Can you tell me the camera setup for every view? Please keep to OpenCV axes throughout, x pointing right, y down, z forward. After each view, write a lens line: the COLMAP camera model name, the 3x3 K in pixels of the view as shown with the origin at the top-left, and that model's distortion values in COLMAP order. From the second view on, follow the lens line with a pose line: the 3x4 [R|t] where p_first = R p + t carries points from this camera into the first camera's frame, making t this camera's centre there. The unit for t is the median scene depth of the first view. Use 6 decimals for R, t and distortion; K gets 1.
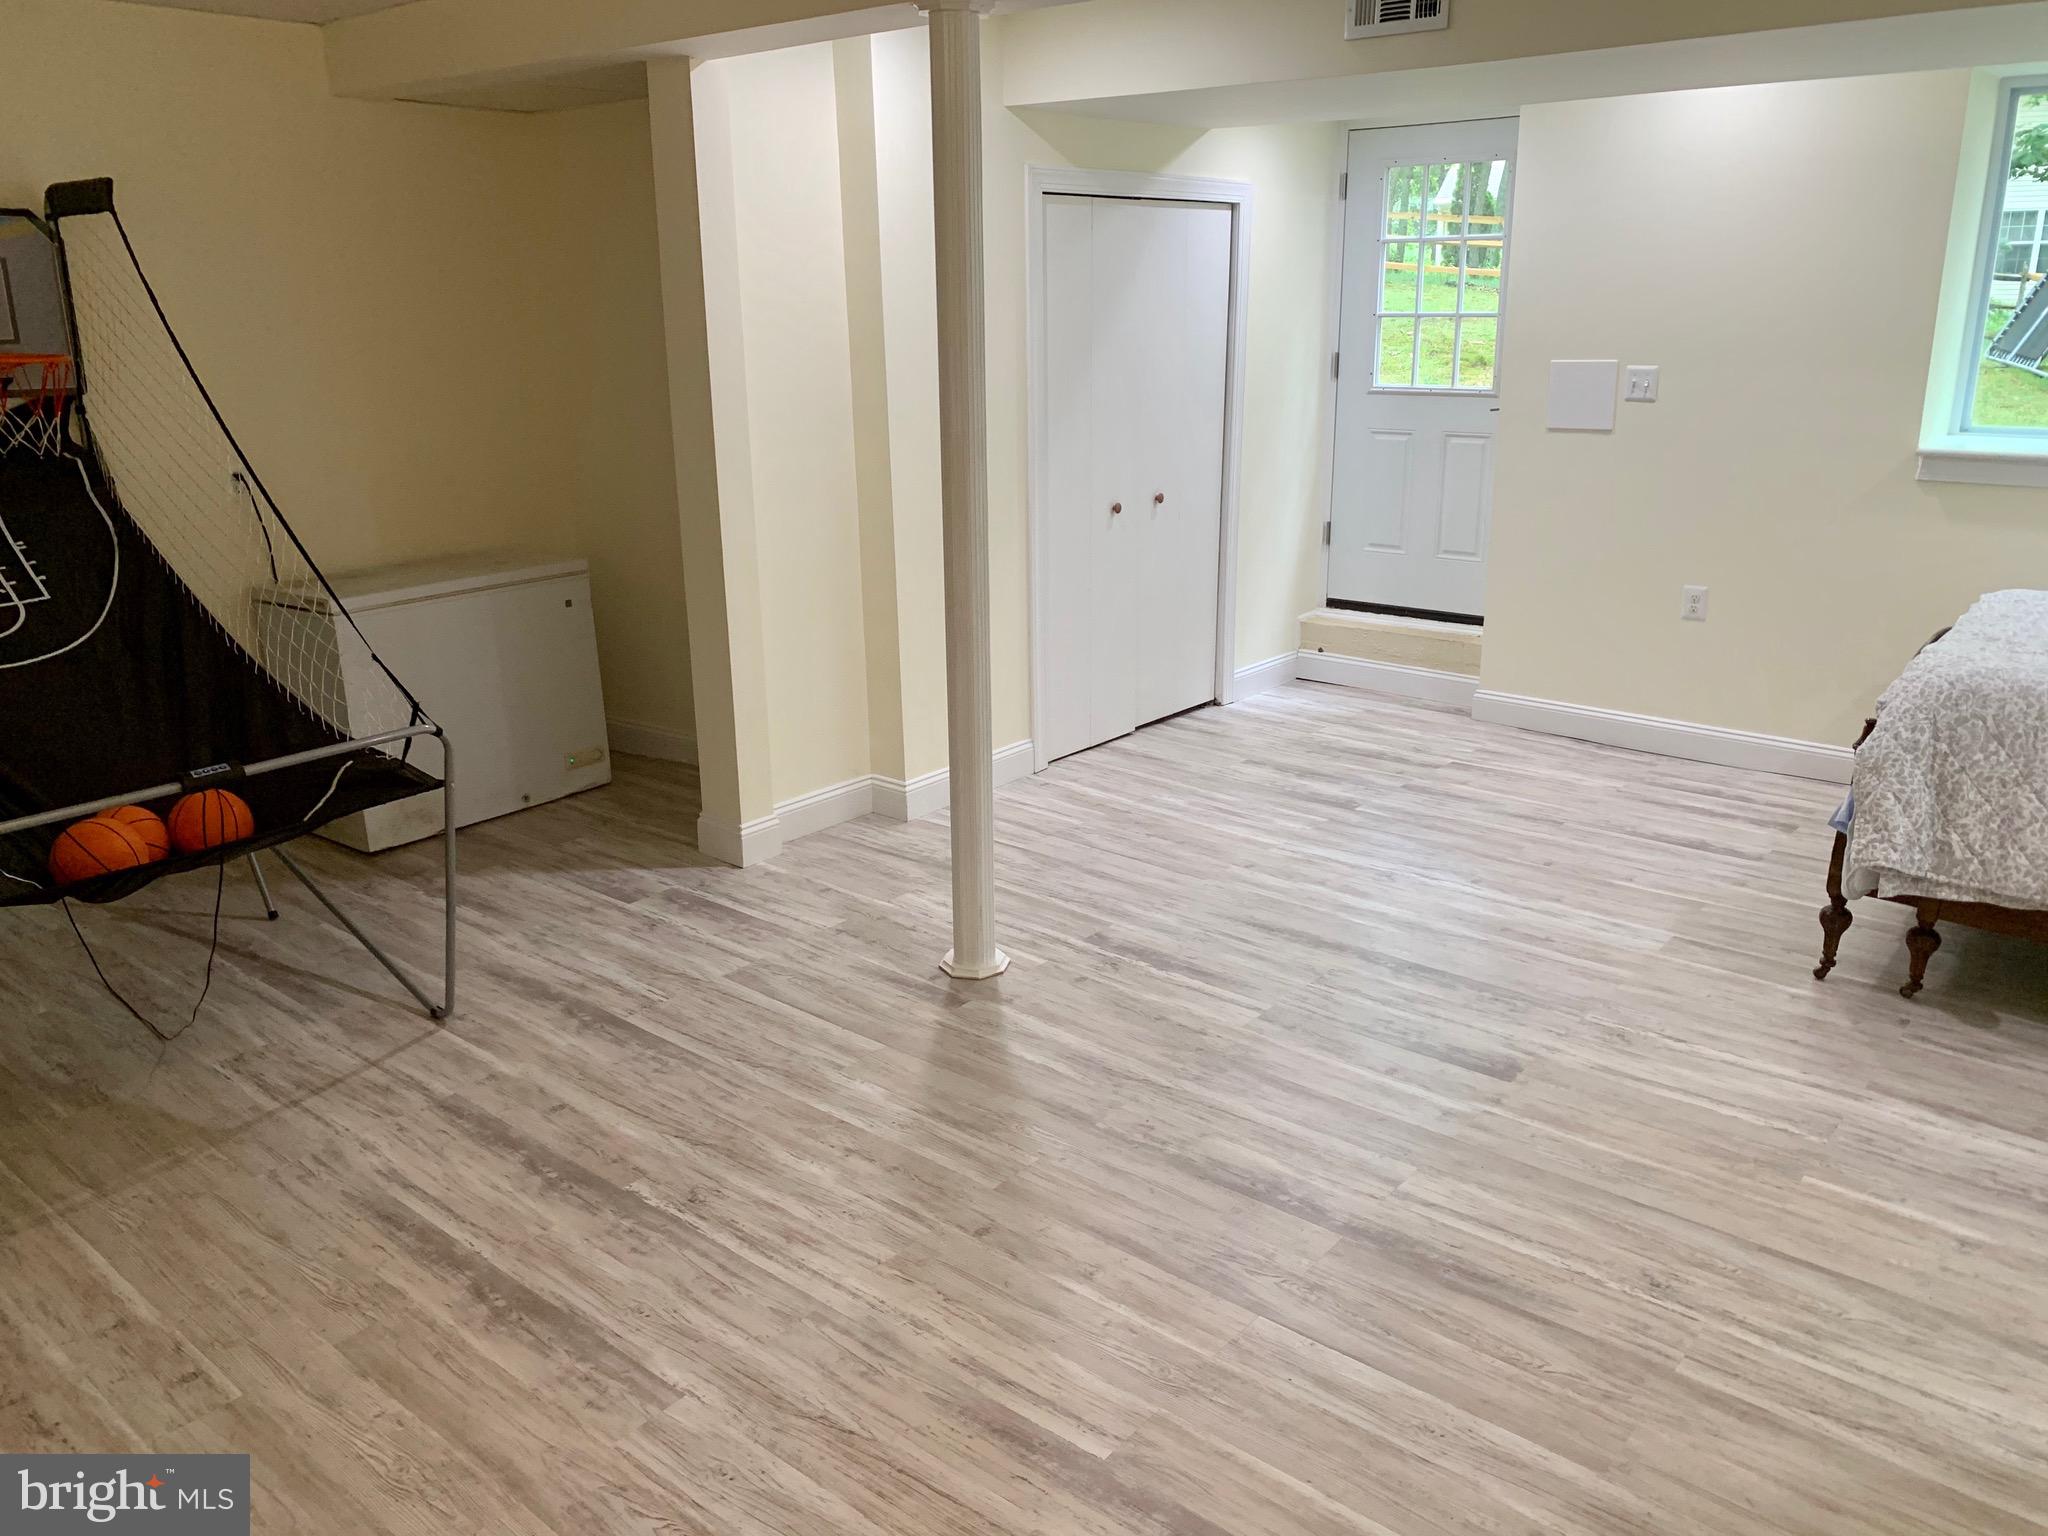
lens RADIAL K [[1562.3, 0, 1027.2], [0, 1562.3, 749.9], [0, 0, 1]] dist [0.060760, -0.057582]
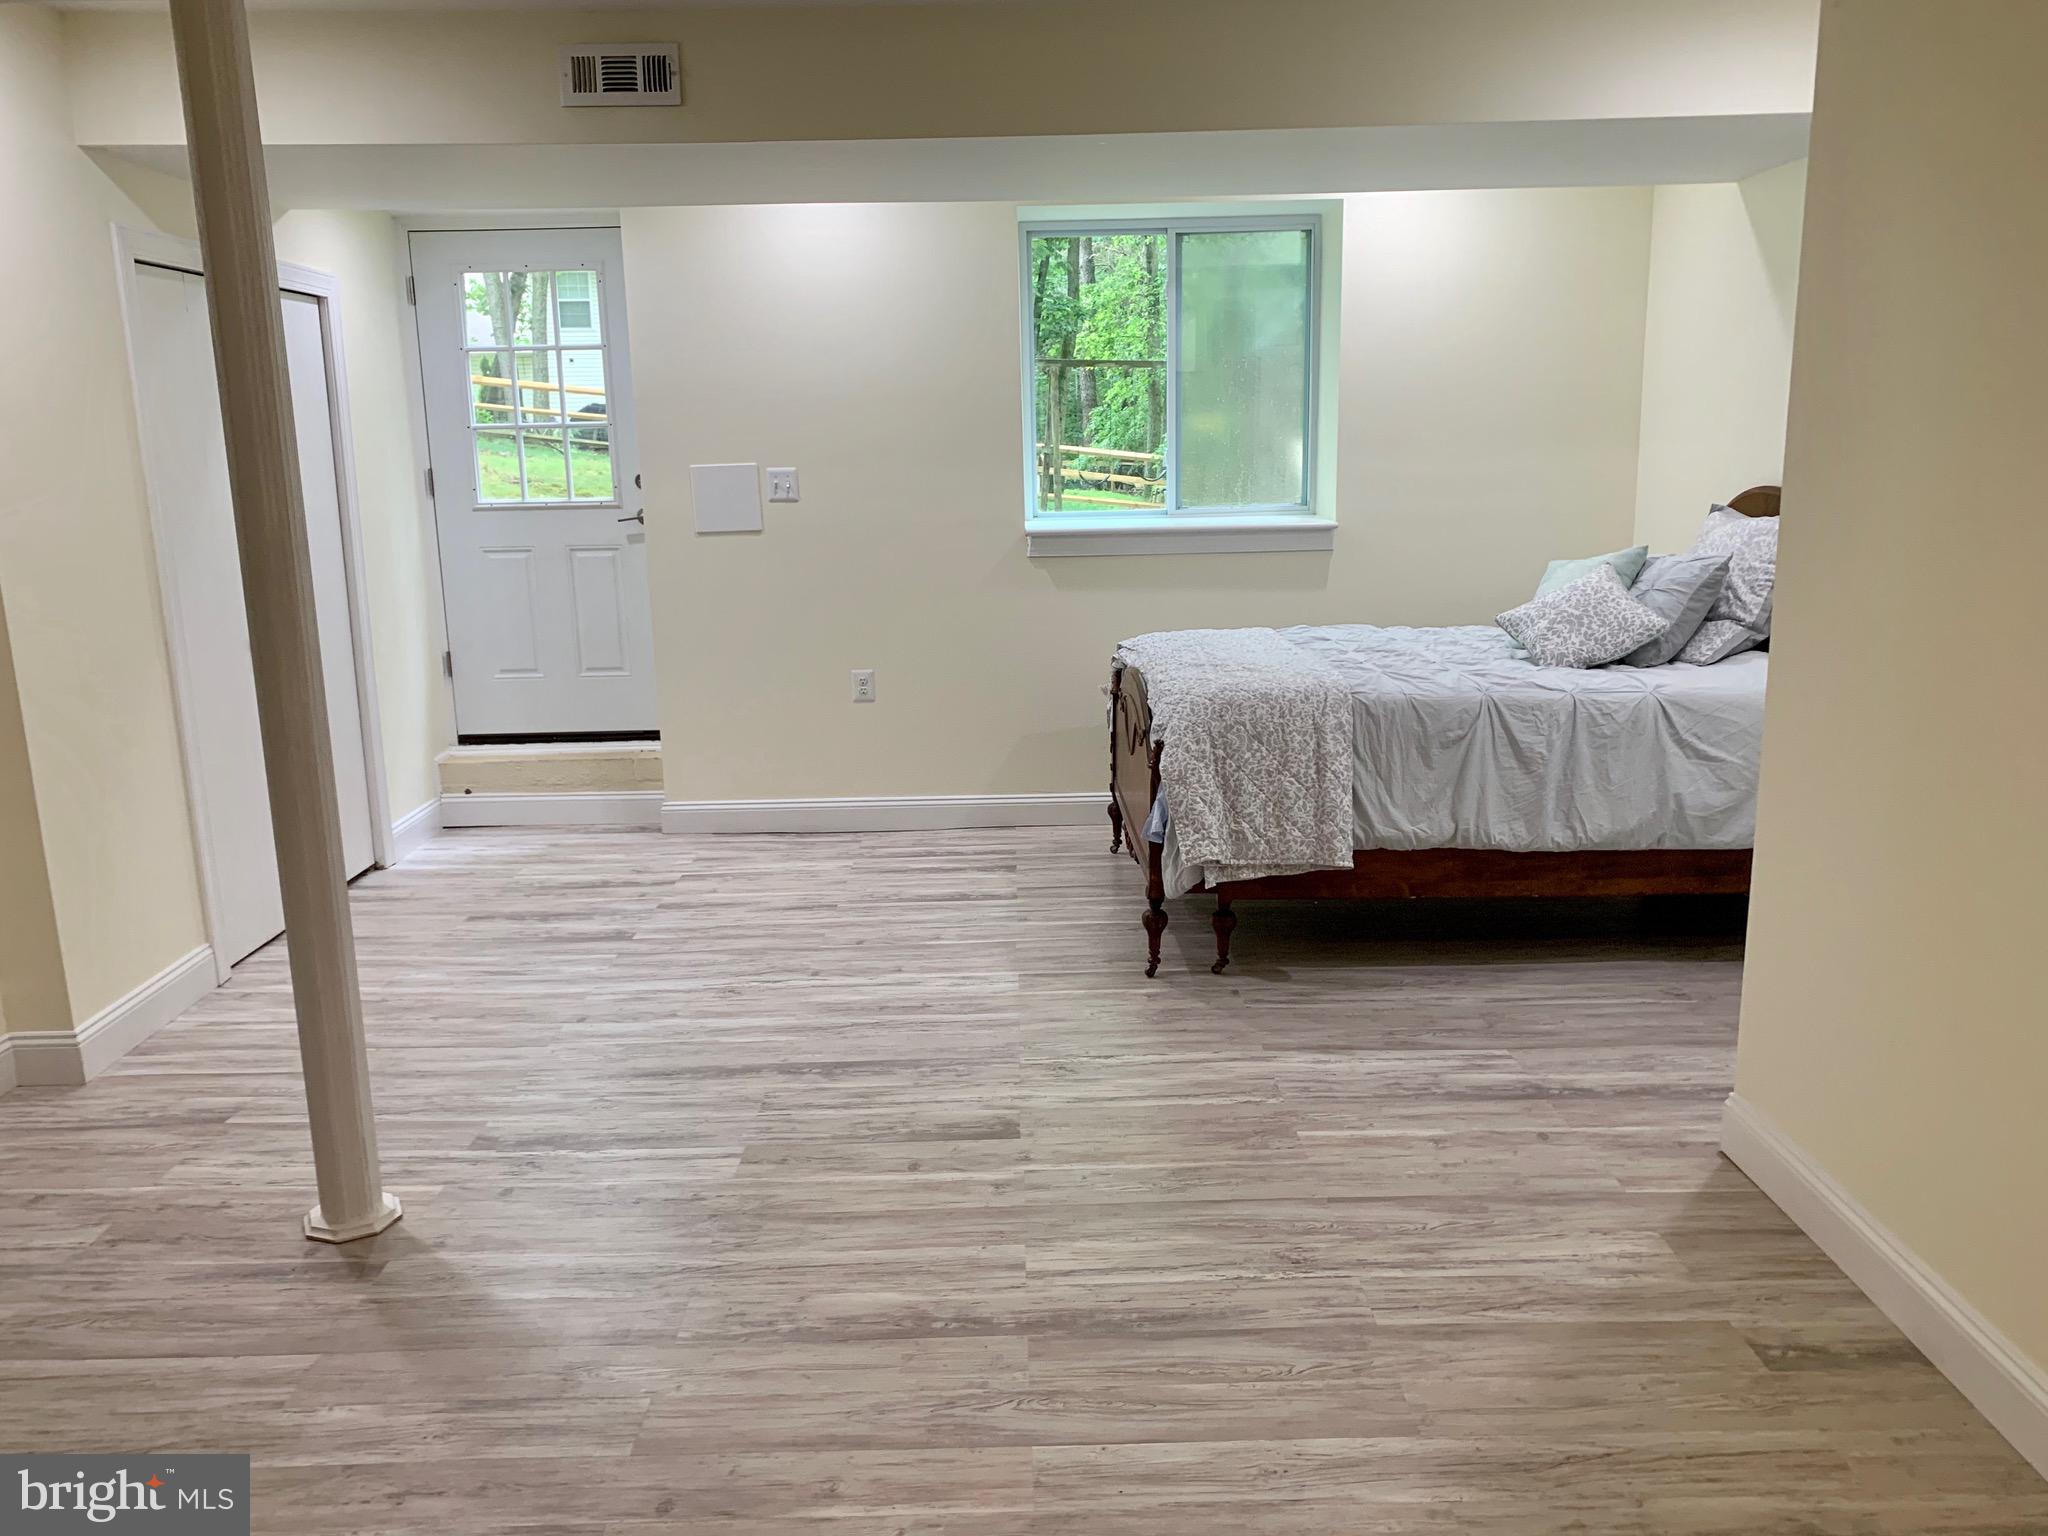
lens RADIAL K [[1562.3, 0, 1028.8], [0, 1562.3, 760.7], [0, 0, 1]] dist [0.060760, -0.057582]
pose [[0.761987, -0.141279, 0.631994, -0.249626], [0.196763, 0.980284, -0.018097, -0.002706], [-0.616977, 0.138143, 0.774762, 0.179580]]
